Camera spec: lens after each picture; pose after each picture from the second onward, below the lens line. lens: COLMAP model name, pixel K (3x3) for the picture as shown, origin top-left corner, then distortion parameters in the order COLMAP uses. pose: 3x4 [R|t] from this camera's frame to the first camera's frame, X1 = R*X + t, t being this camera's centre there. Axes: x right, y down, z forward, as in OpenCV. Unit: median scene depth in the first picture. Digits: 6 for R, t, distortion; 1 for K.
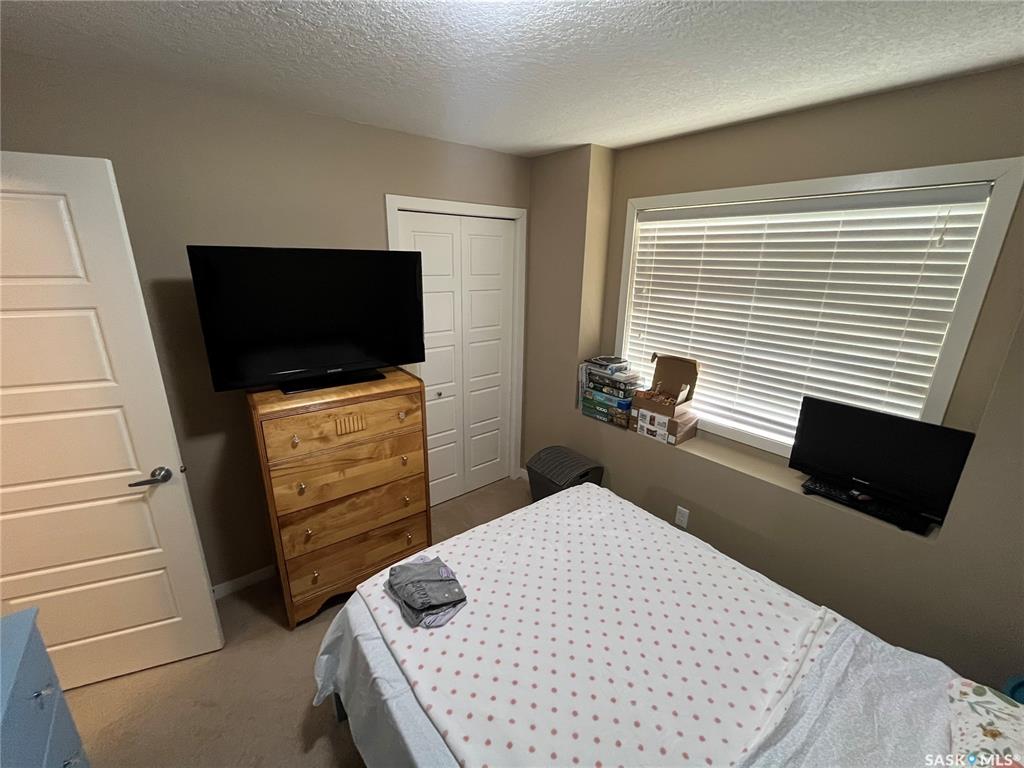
lens RADIAL K [[416.5, 0, 512.4], [0, 416.5, 384.1], [0, 0, 1]] dist [-0.001703, -0.000356]
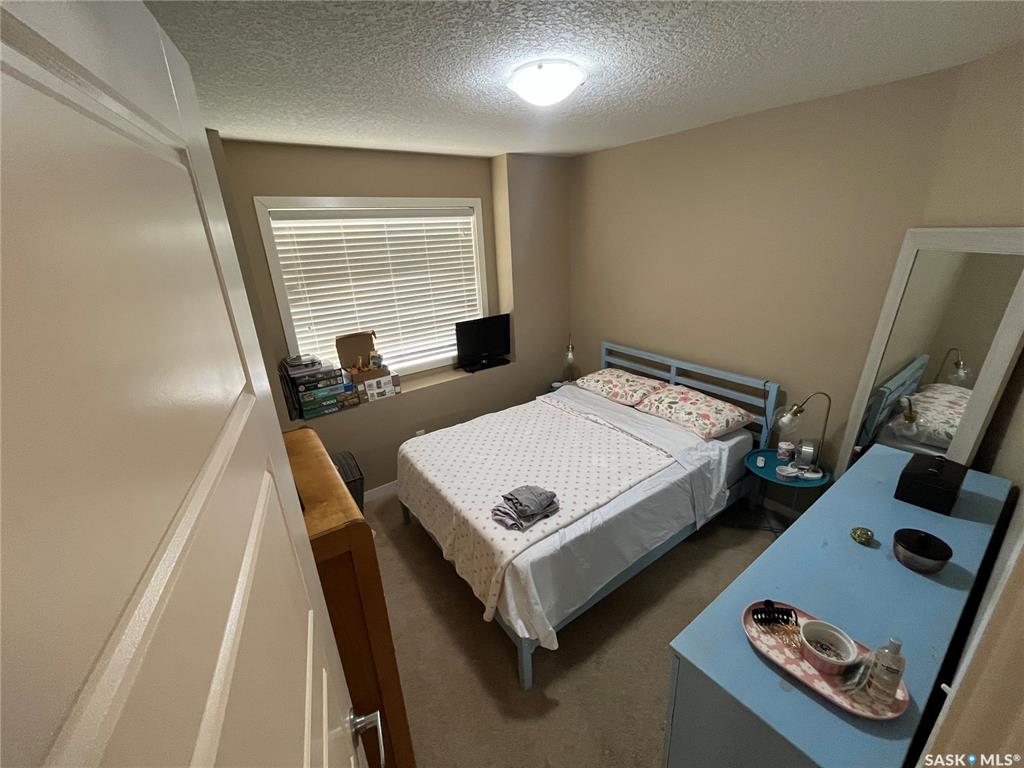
lens RADIAL K [[416.5, 0, 512.0], [0, 416.5, 383.4], [0, 0, 1]] dist [-0.001703, -0.000356]
pose [[0.046460, -0.359144, 0.932125, -0.786196], [0.334135, 0.884969, 0.324321, -0.182156], [-0.941379, 0.296388, 0.161118, 0.430397]]
